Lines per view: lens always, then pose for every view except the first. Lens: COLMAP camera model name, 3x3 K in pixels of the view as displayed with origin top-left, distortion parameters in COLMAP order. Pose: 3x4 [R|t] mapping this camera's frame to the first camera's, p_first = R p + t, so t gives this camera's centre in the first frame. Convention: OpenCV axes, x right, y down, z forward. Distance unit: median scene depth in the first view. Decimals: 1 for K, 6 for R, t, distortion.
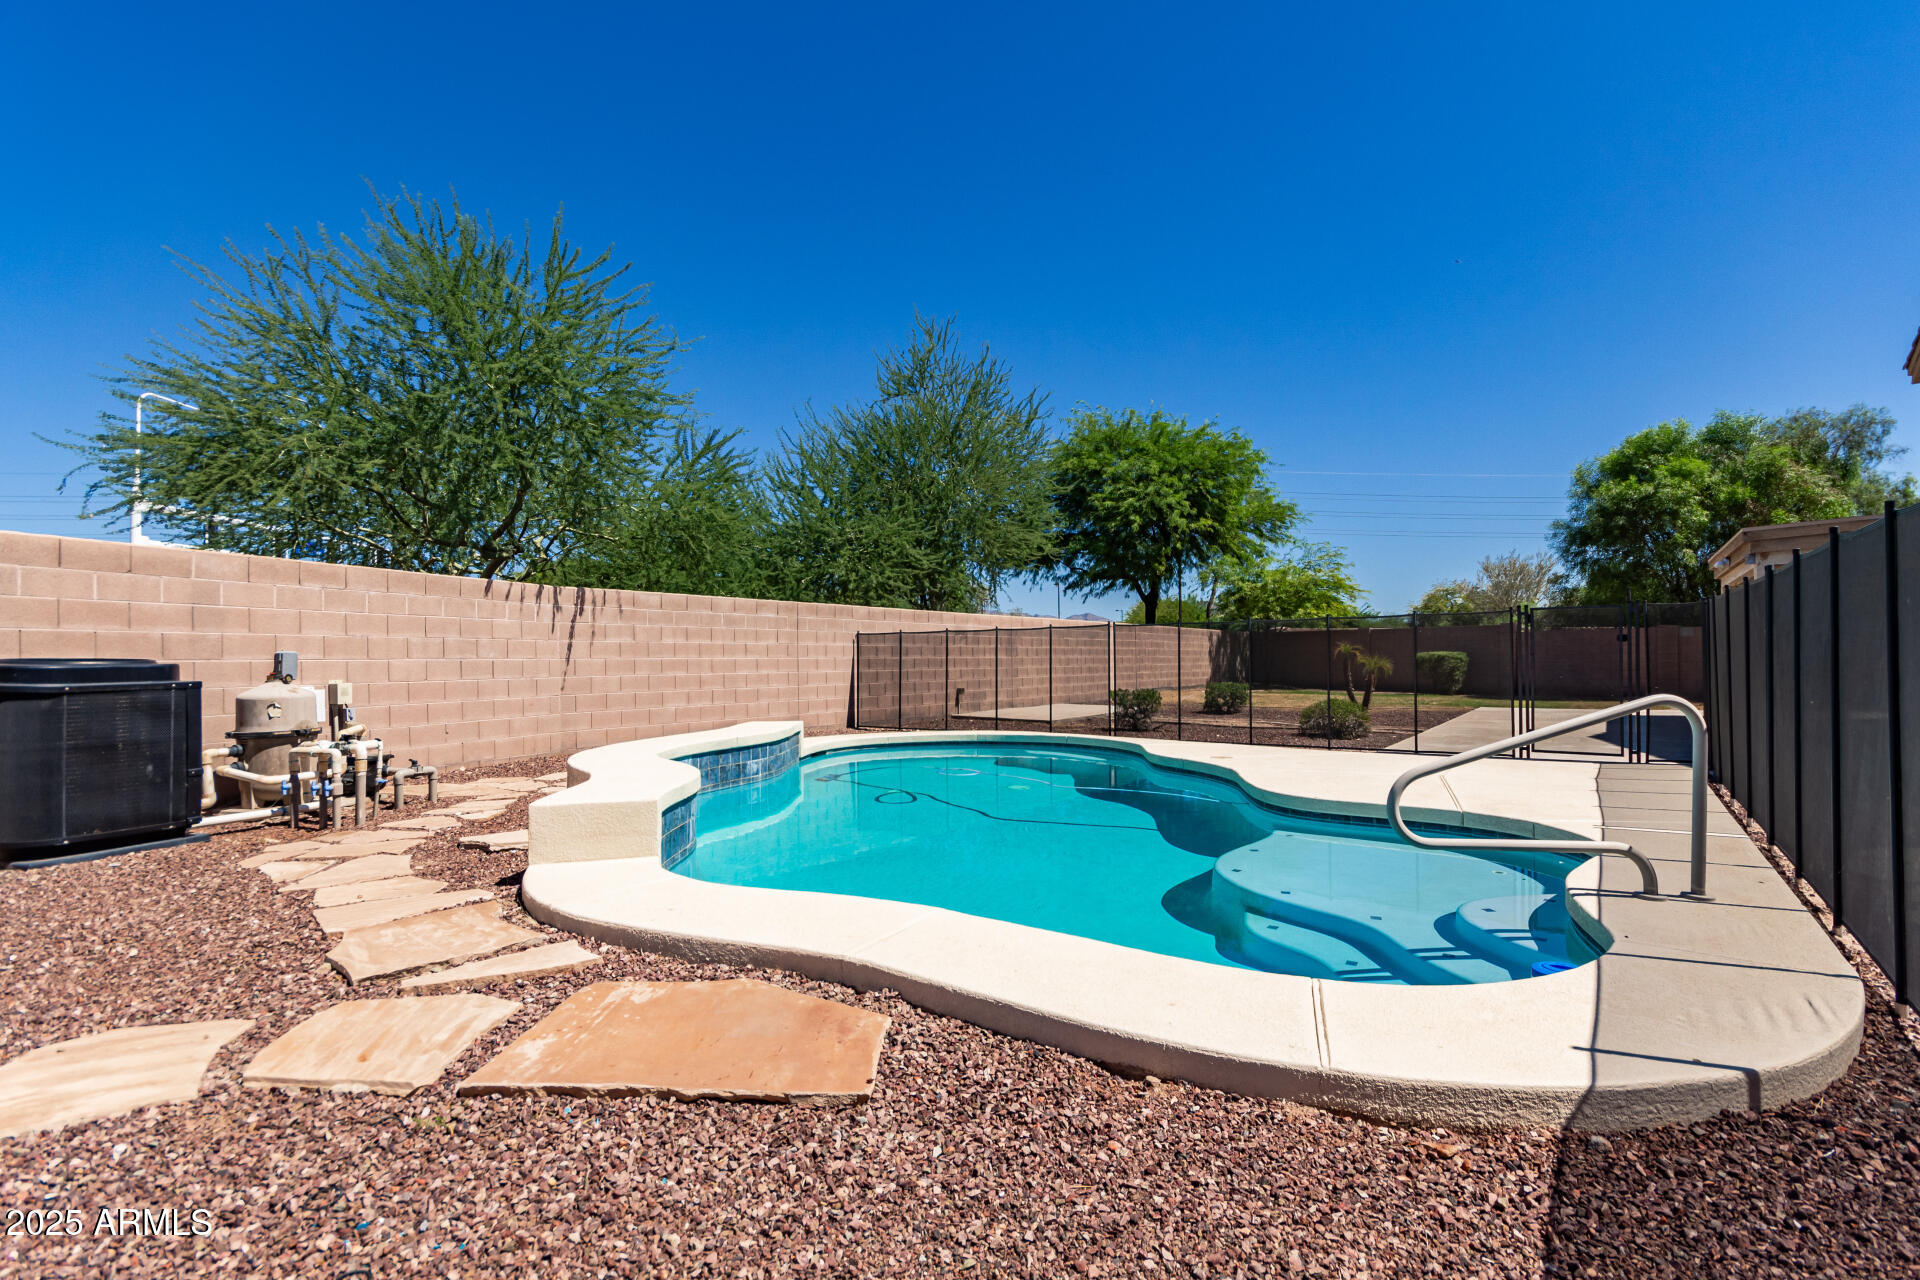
lens RADIAL K [[895.0, 0, 950.1], [0, 895.0, 638.9], [0, 0, 1]] dist [0.001090, 0.000771]
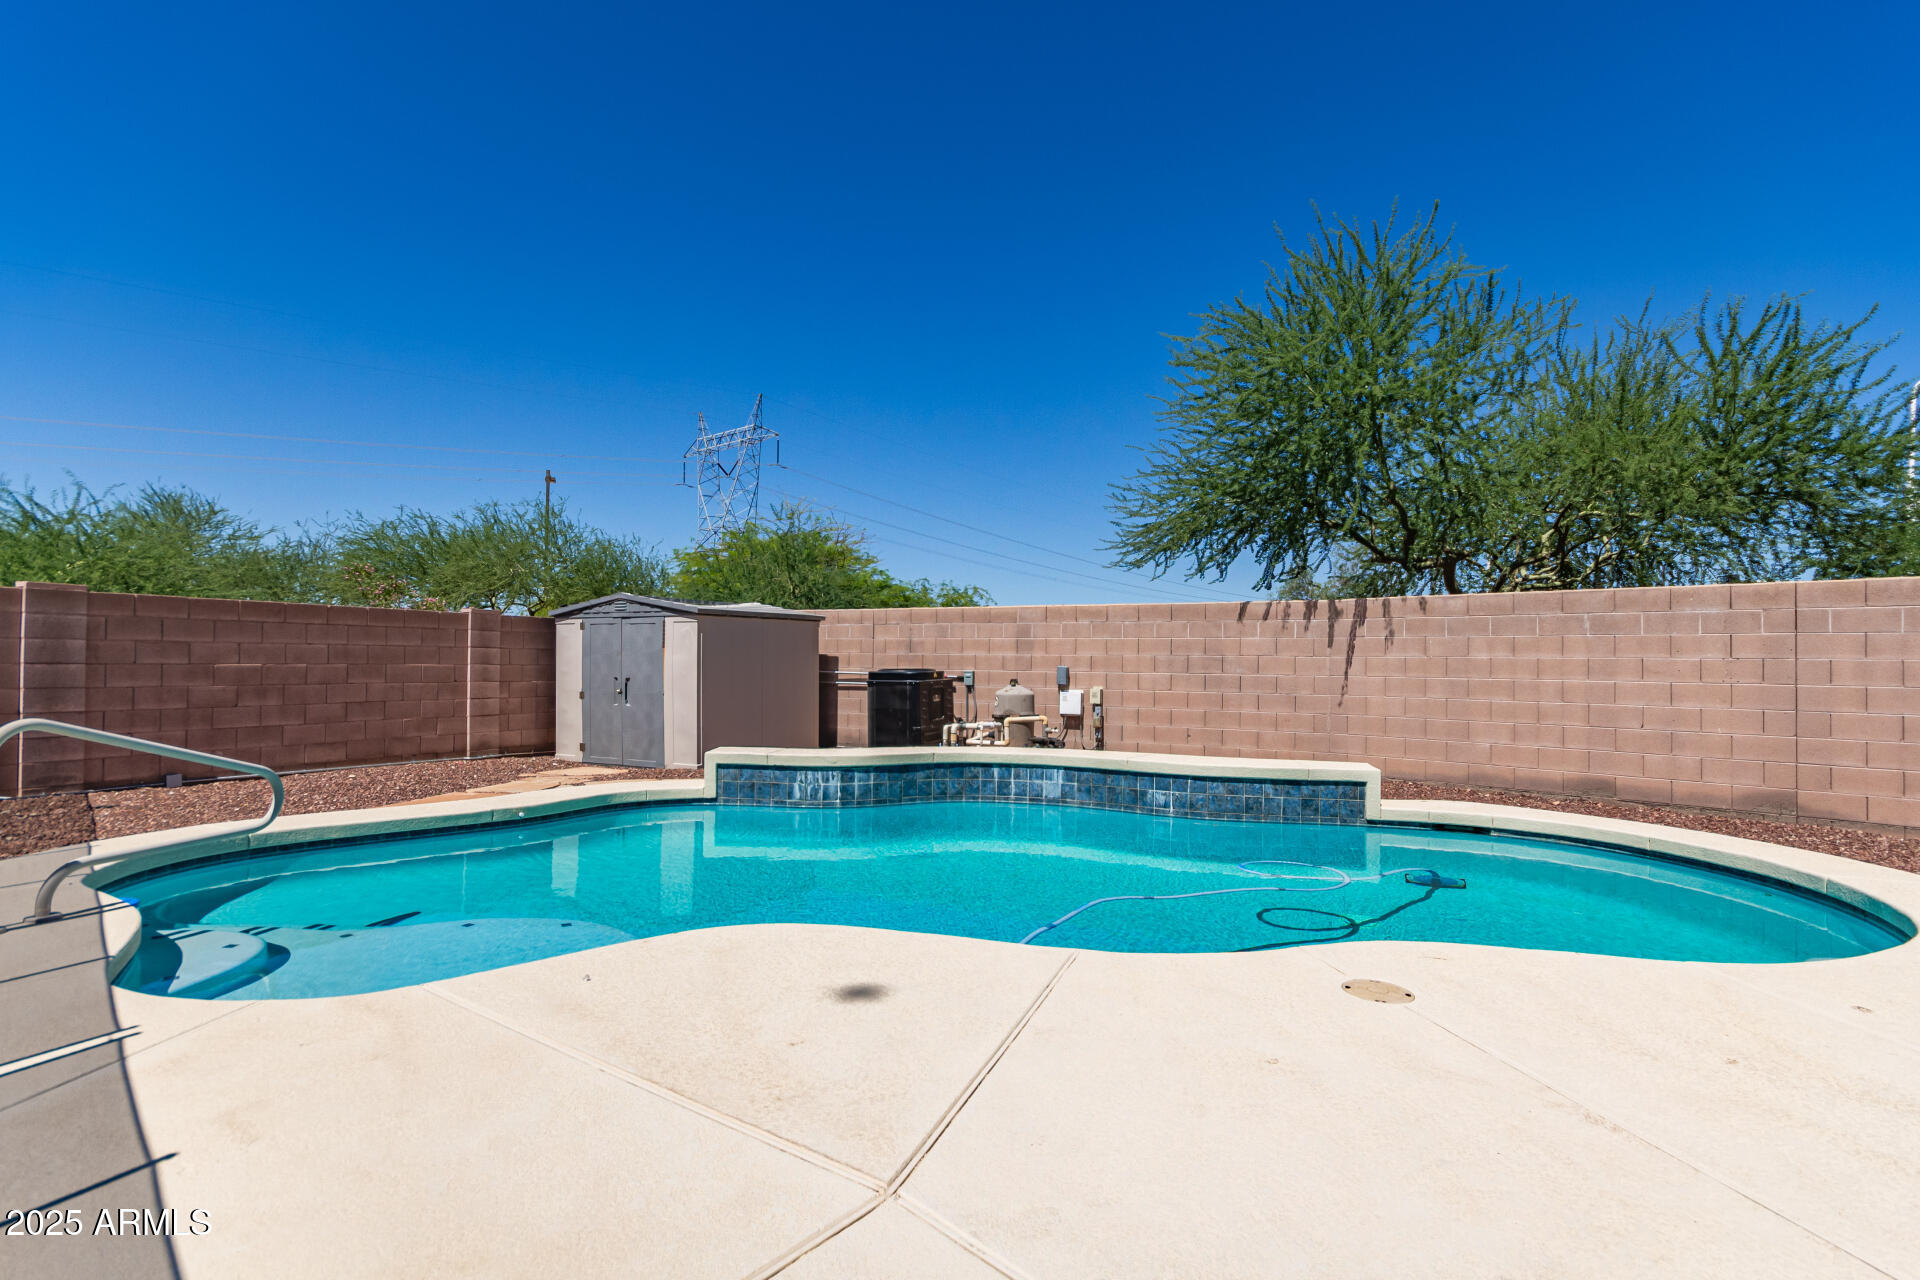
lens RADIAL K [[895.0, 0, 946.2], [0, 895.0, 649.9], [0, 0, 1]] dist [0.001090, 0.000771]
pose [[-0.156064, -0.007710, -0.987717, 0.608738], [0.011163, 0.999892, -0.009569, -0.000876], [0.987684, -0.012519, -0.155961, 0.795006]]
